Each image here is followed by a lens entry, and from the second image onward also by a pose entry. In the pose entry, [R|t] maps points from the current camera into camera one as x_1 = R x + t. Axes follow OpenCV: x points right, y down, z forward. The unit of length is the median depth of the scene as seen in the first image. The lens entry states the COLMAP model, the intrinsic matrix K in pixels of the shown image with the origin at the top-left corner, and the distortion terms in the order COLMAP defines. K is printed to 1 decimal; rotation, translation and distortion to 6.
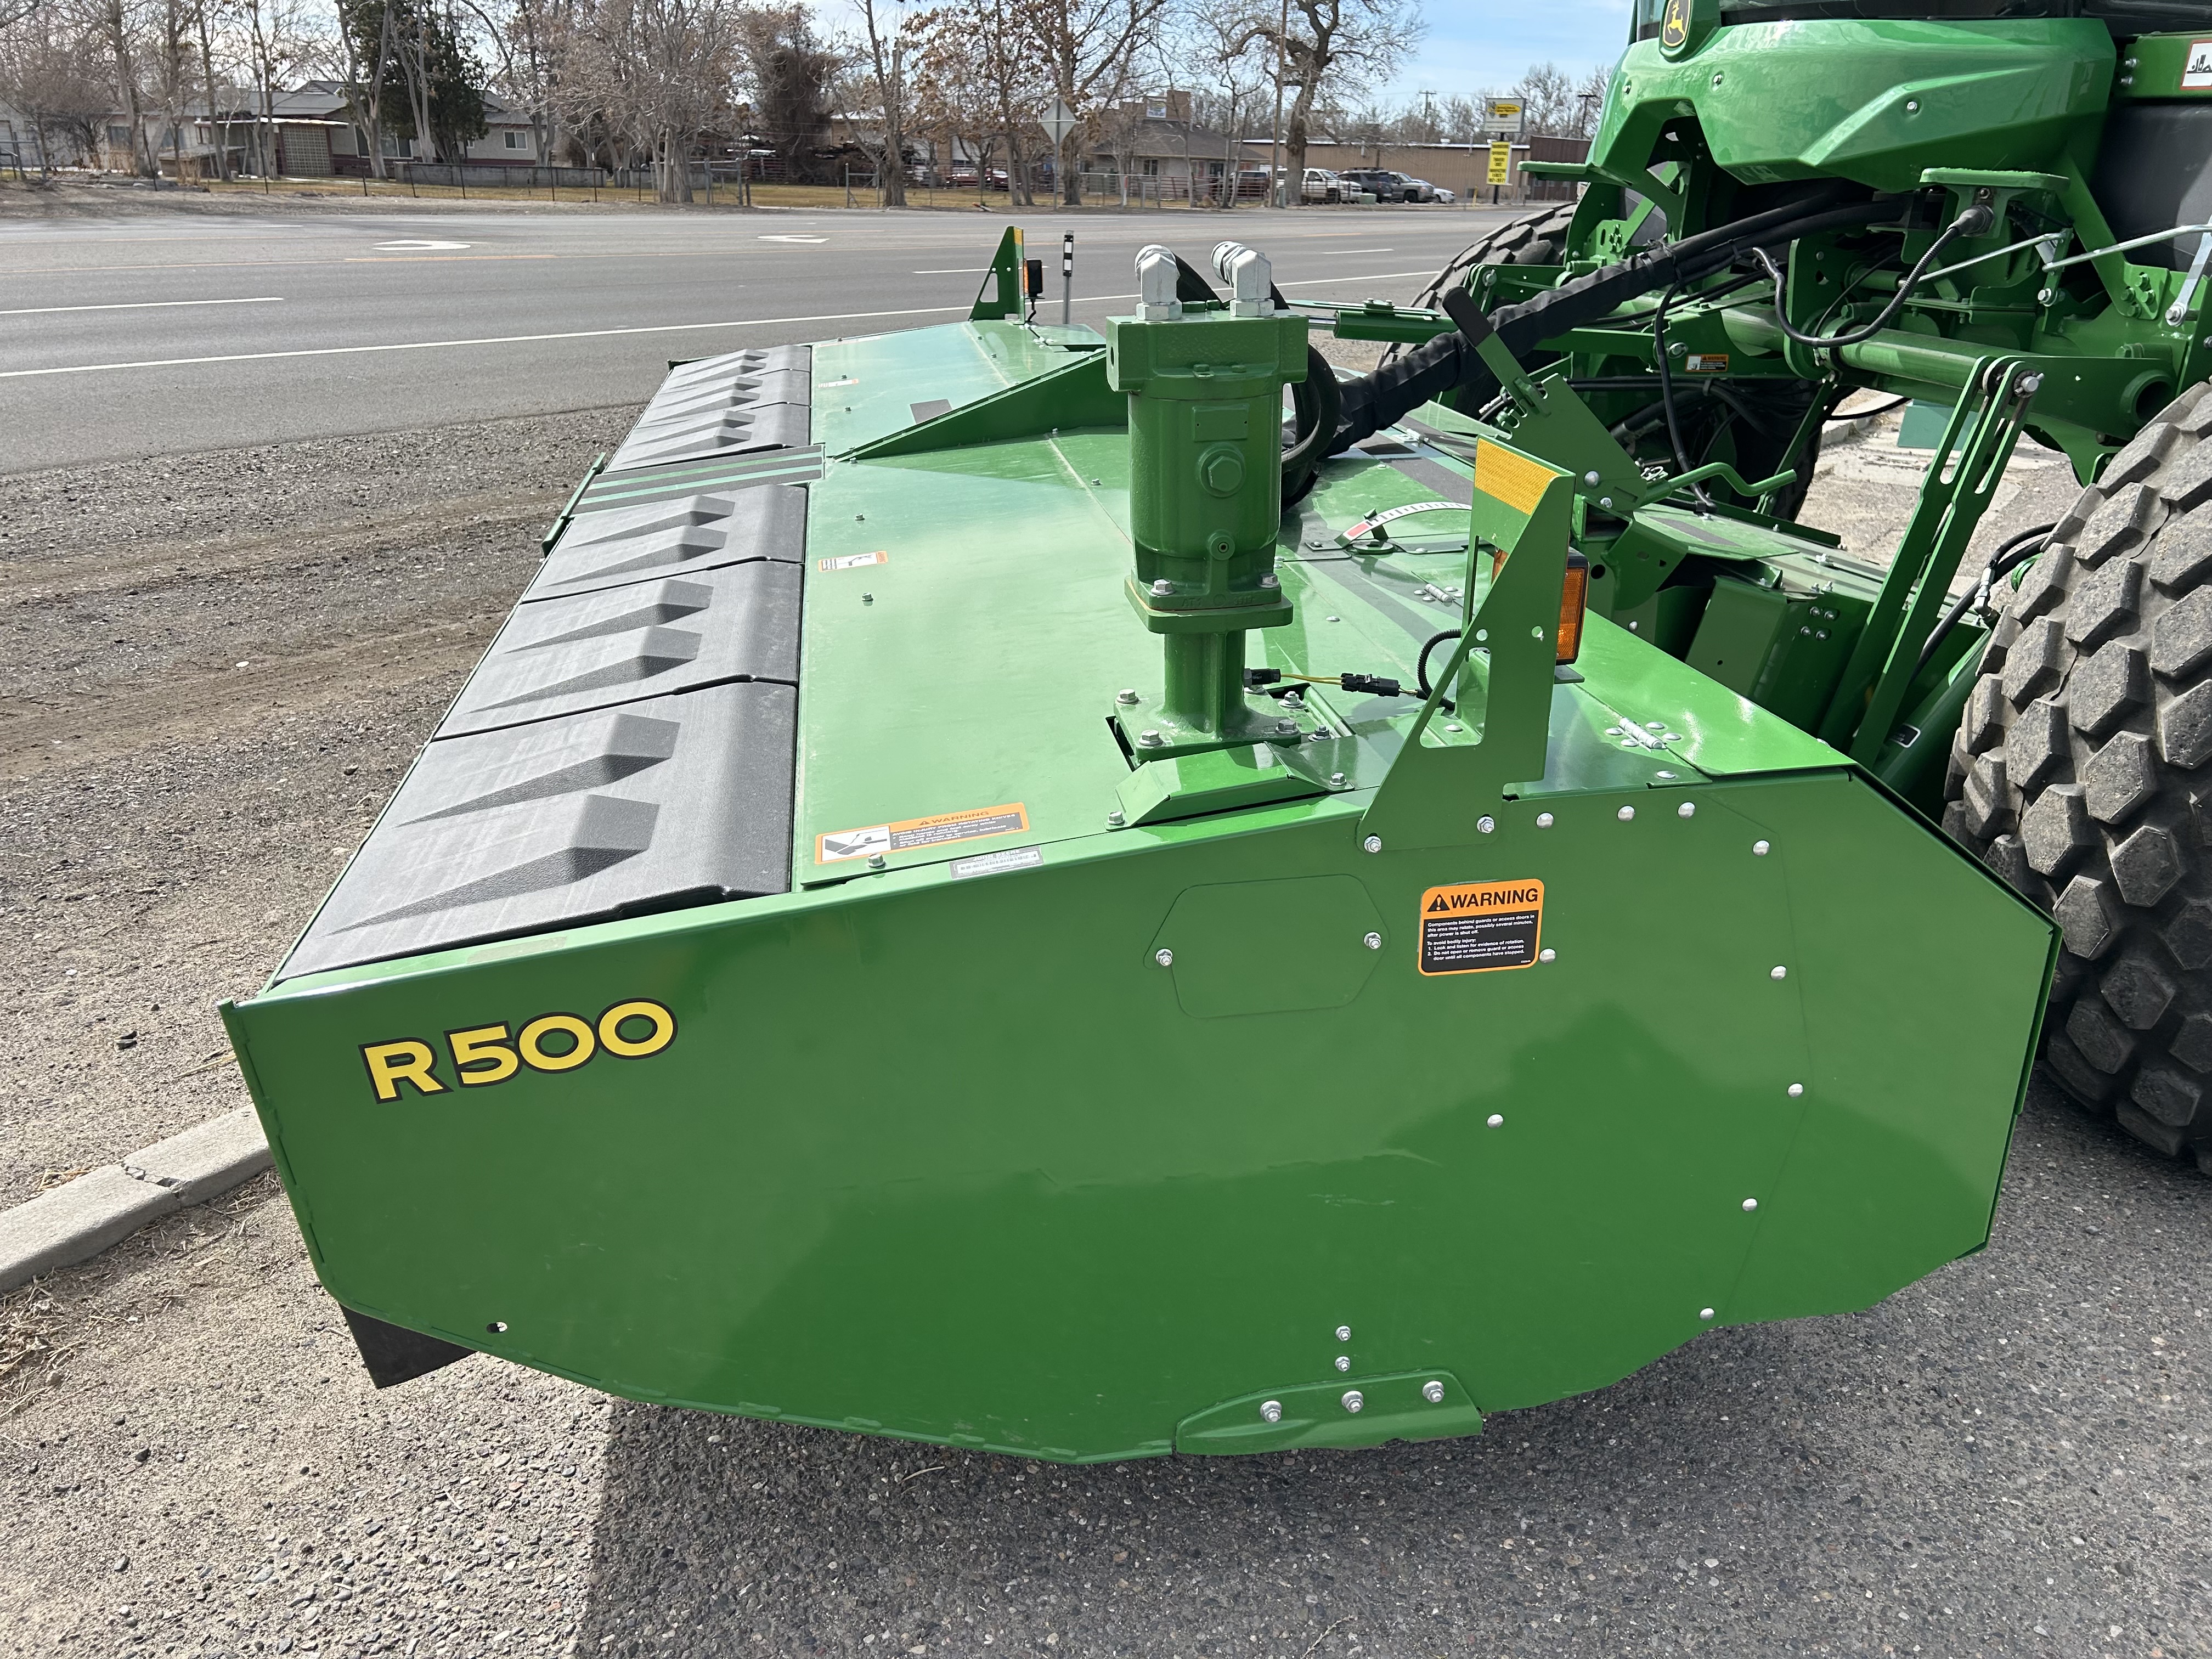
lens RADIAL K [[1666.0, 0, 1118.1], [0, 1666.0, 842.0], [0, 0, 1]] dist [0.060696, -0.067728]
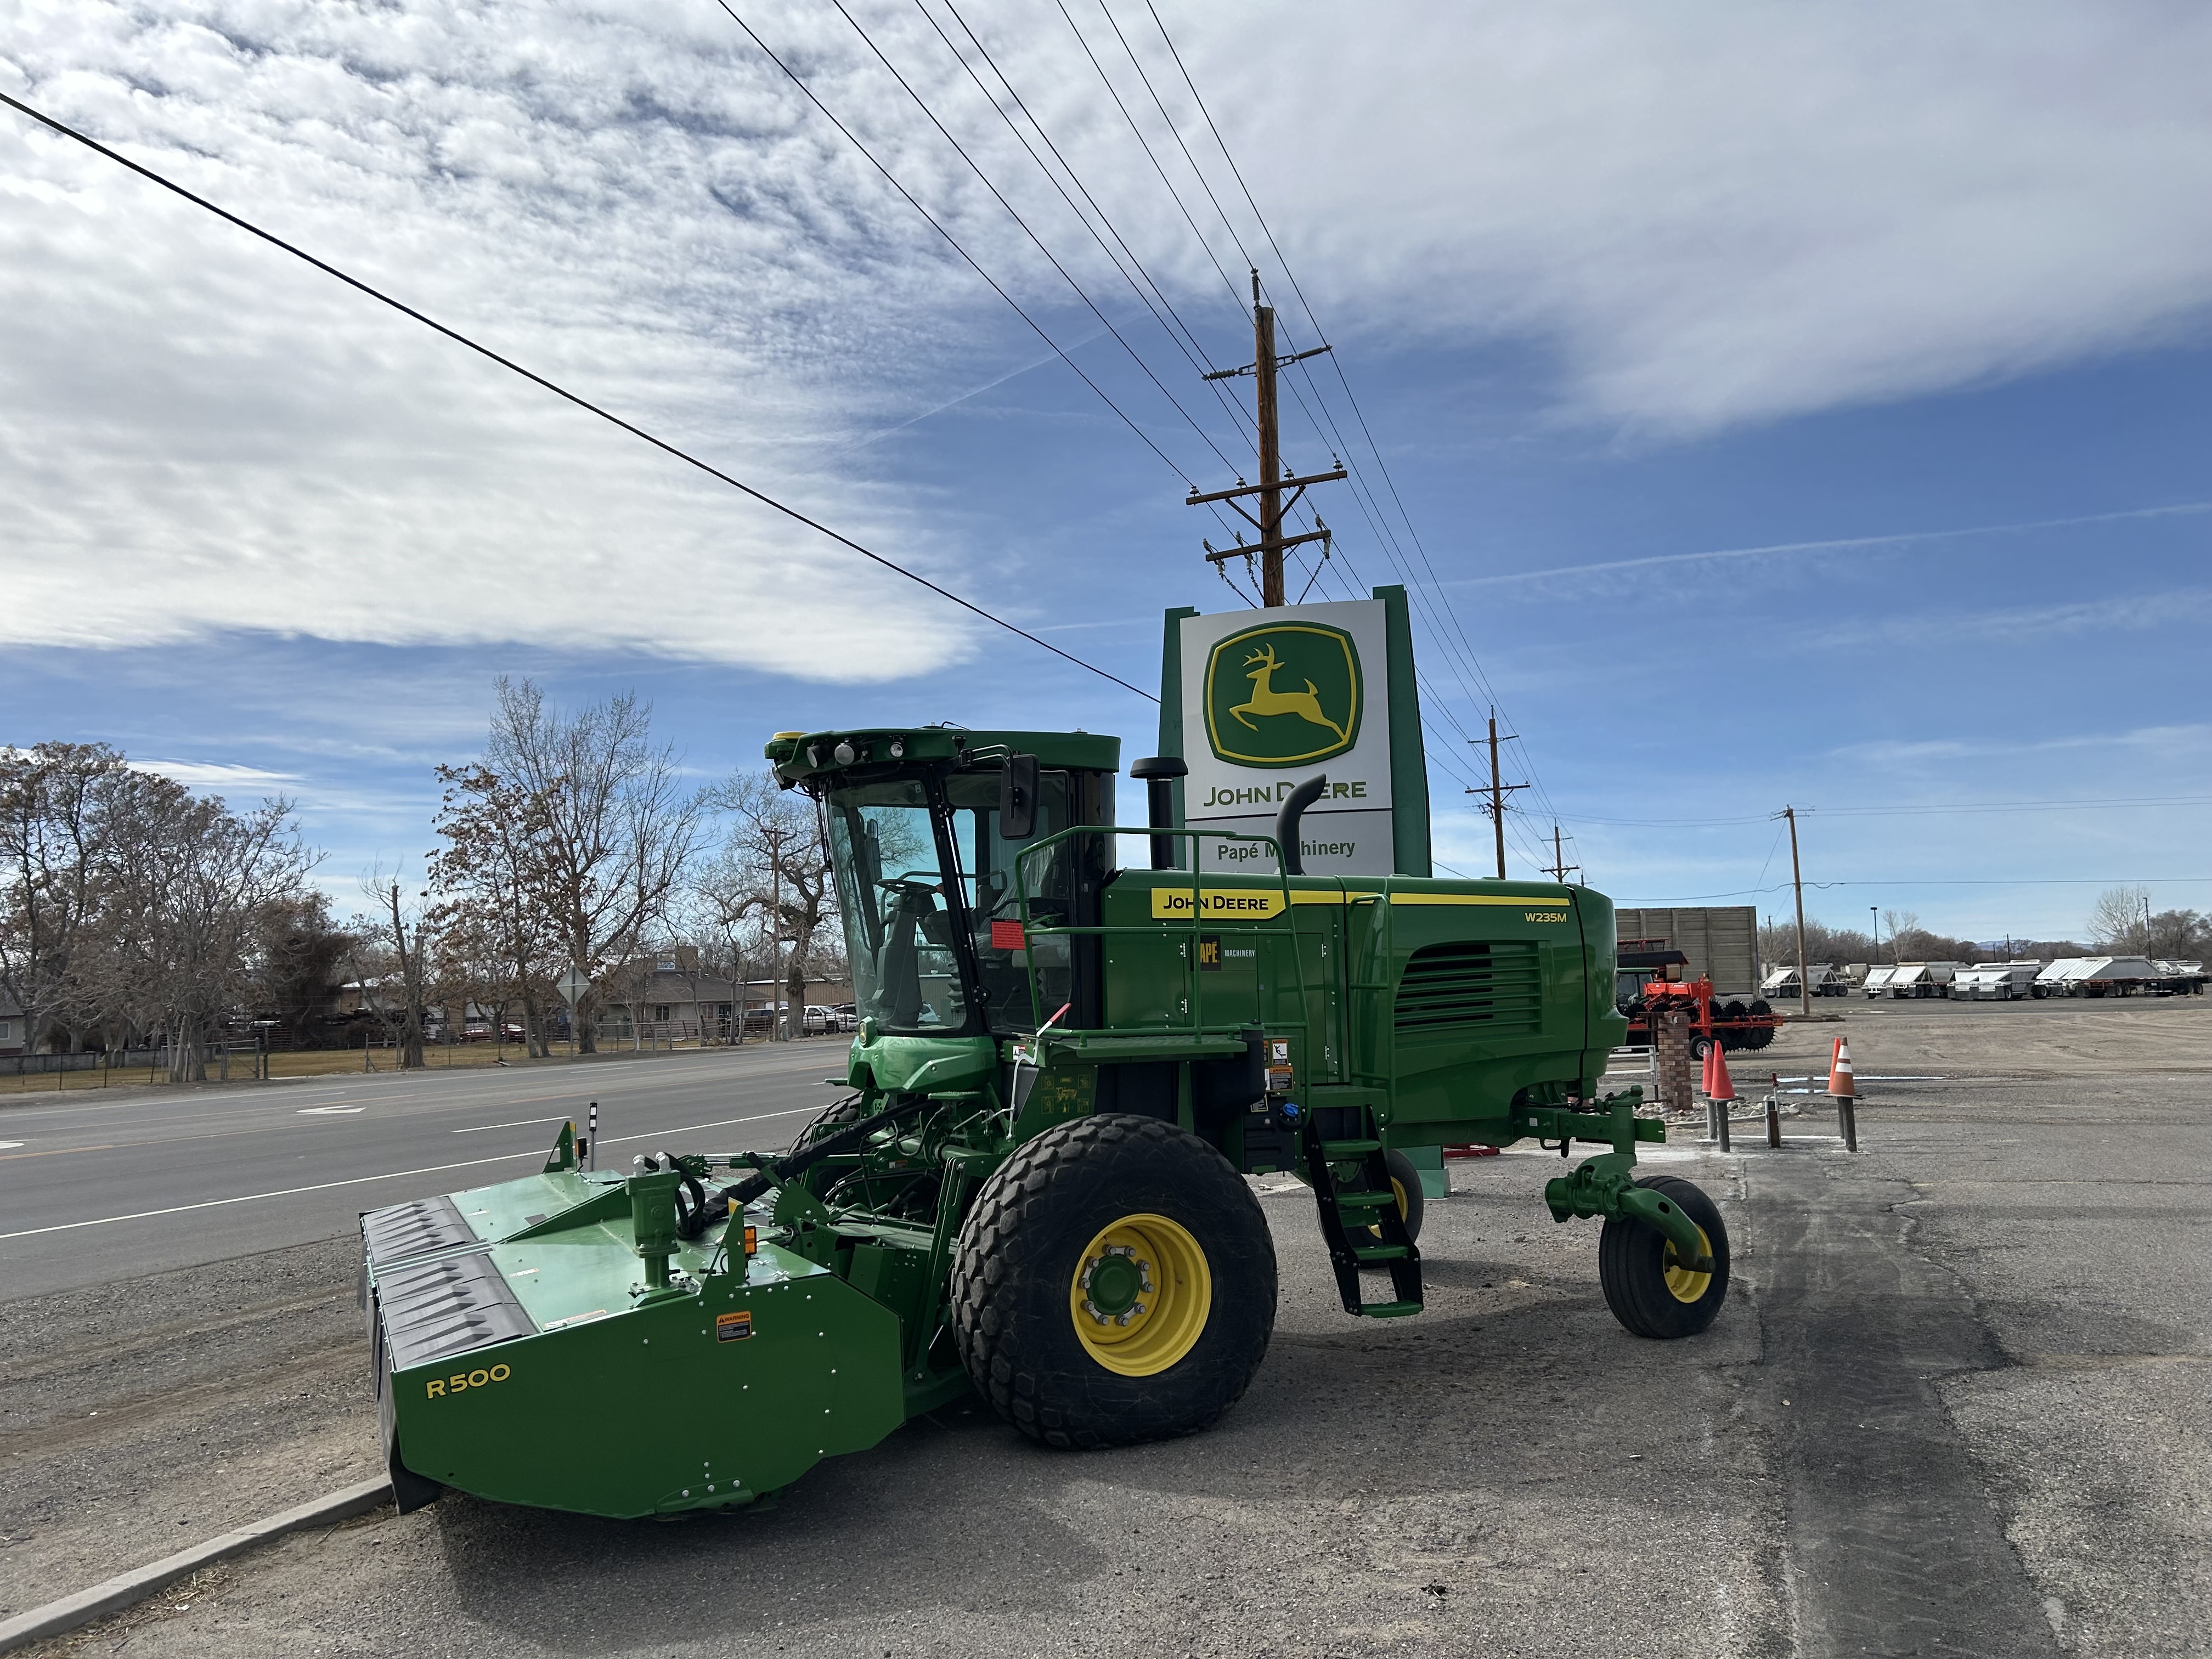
lens RADIAL K [[1666.0, 0, 1106.1], [0, 1666.0, 839.9], [0, 0, 1]] dist [0.060696, -0.067728]
pose [[0.960753, -0.031471, 0.275613, 0.000452], [0.153549, 0.887790, -0.433879, 0.023472], [-0.231032, 0.459171, 0.857780, -0.081258]]
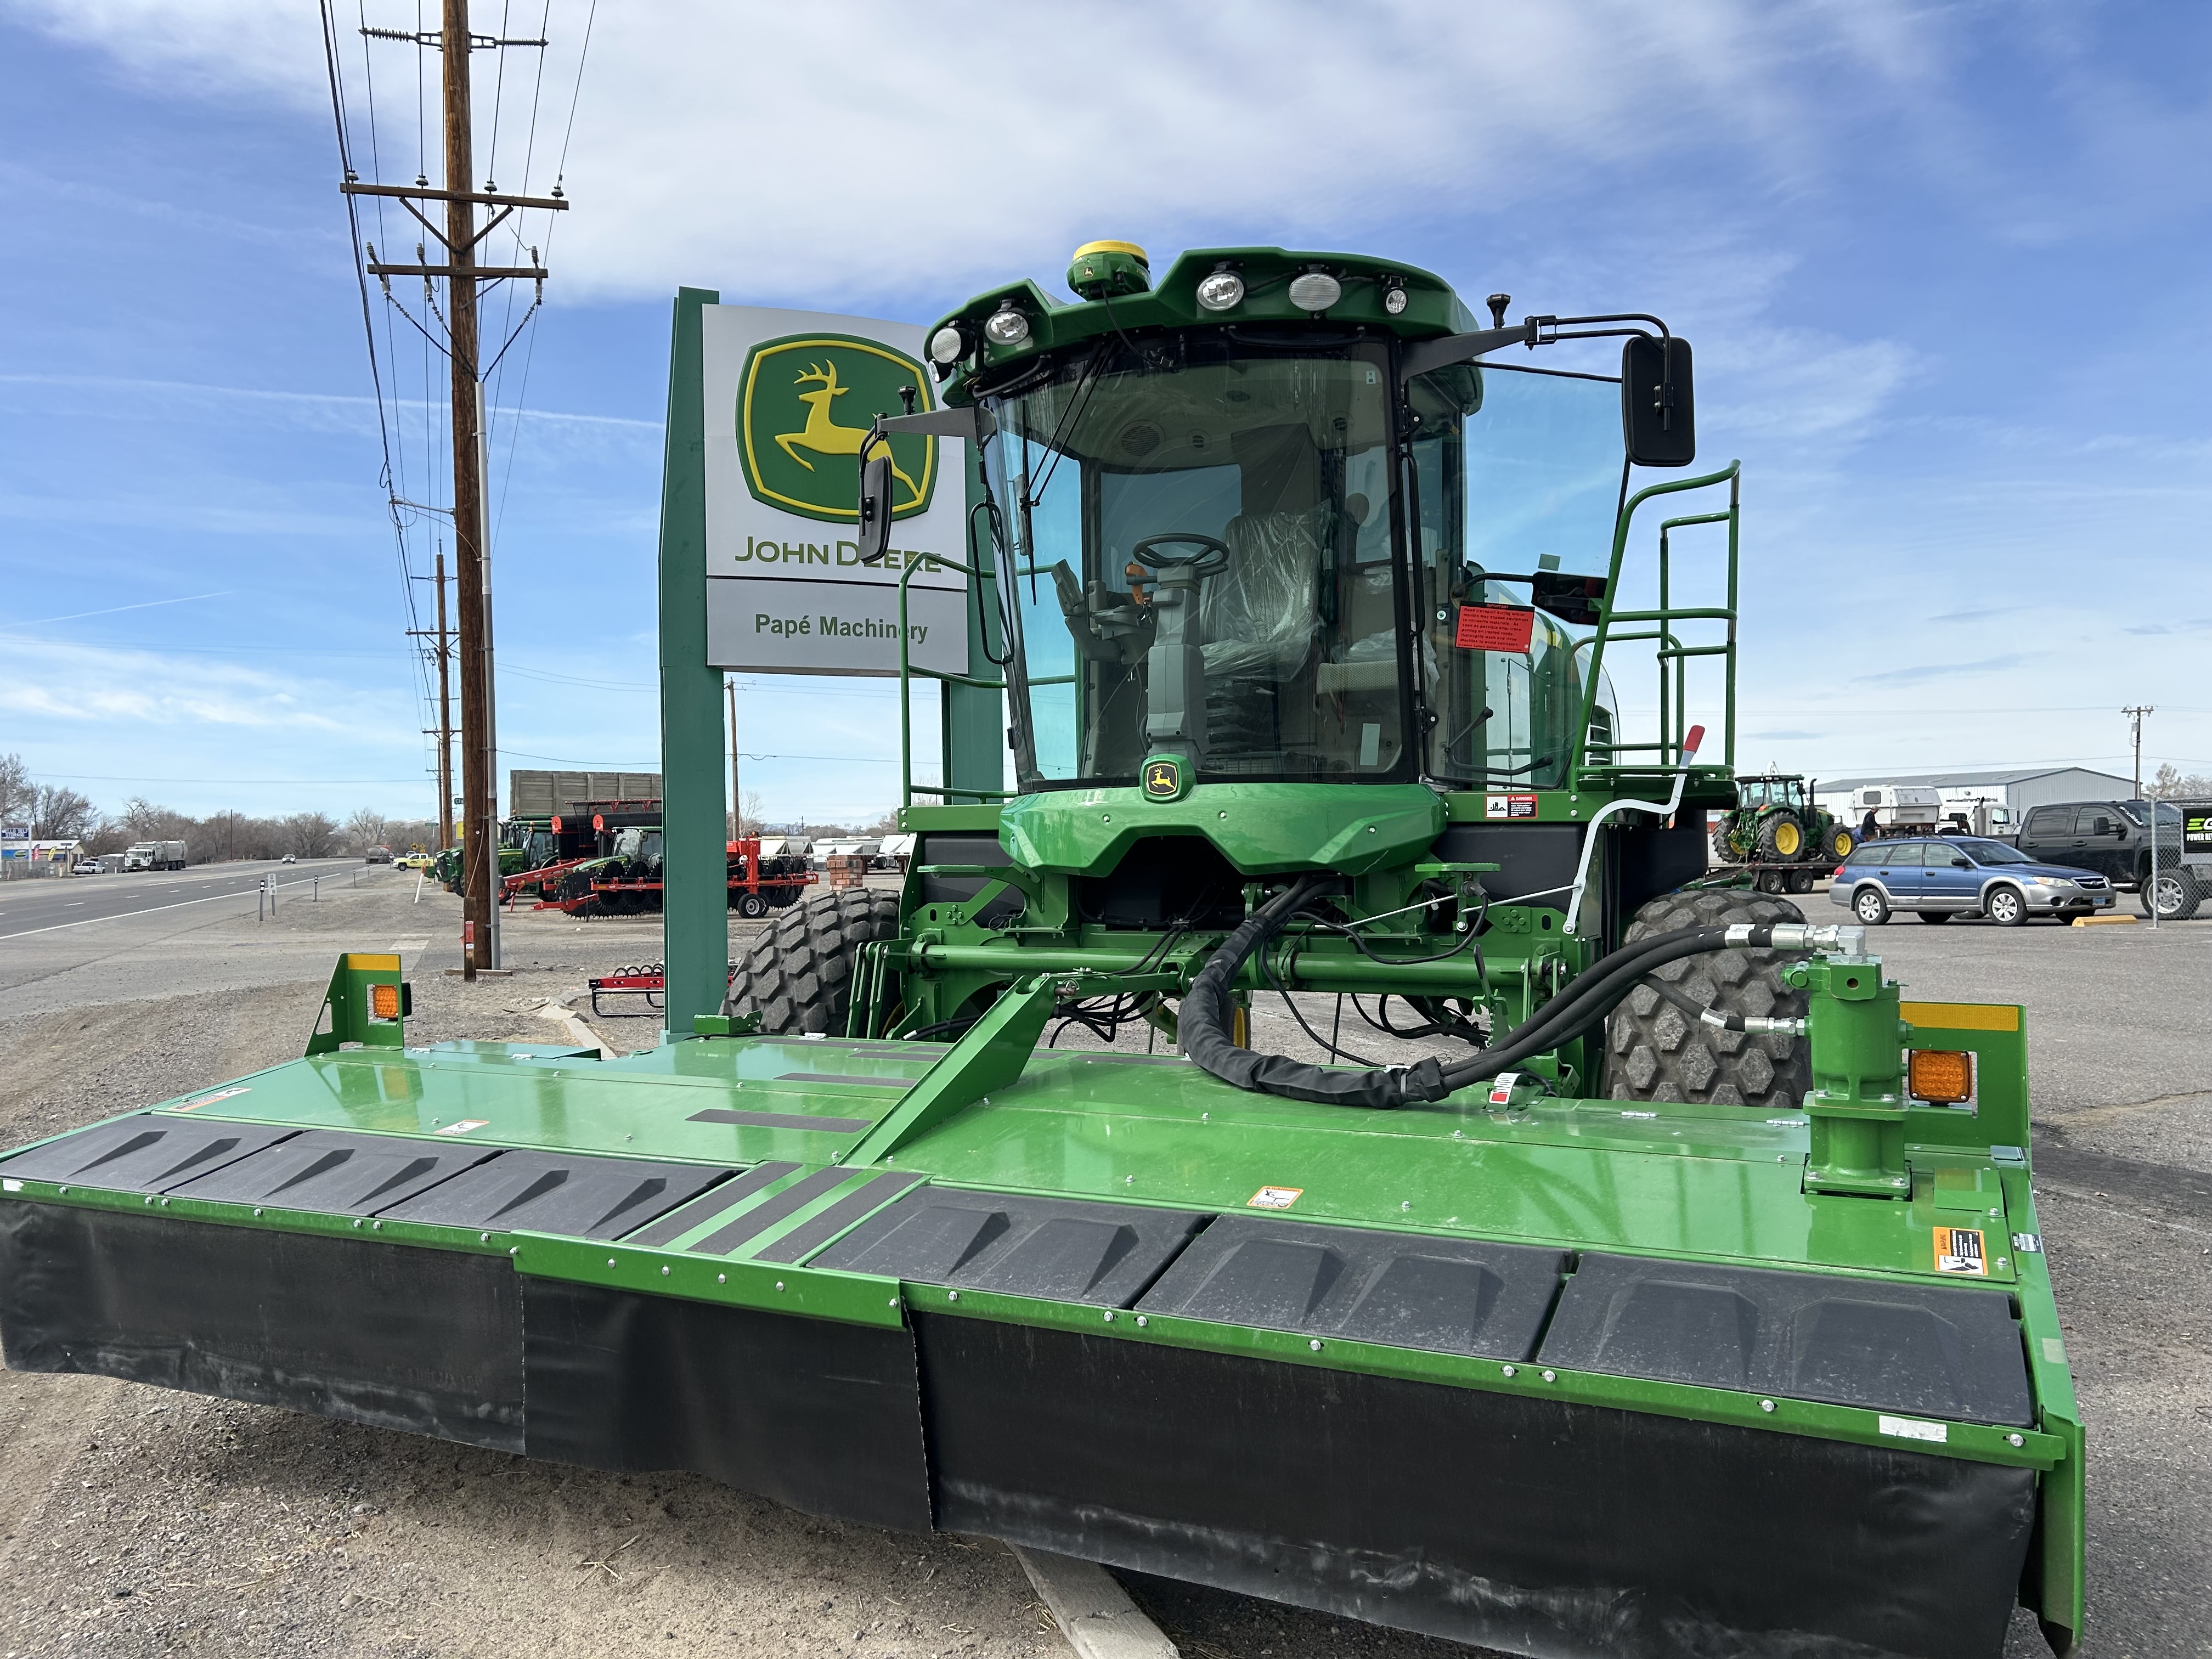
lens RADIAL K [[1666.0, 0, 1119.3], [0, 1666.0, 840.8], [0, 0, 1]] dist [0.060696, -0.067728]
pose [[0.569405, -0.037715, 0.821192, -0.057037], [0.336790, 0.921966, -0.191183, -0.010006], [-0.749901, 0.385430, 0.537674, 0.015154]]
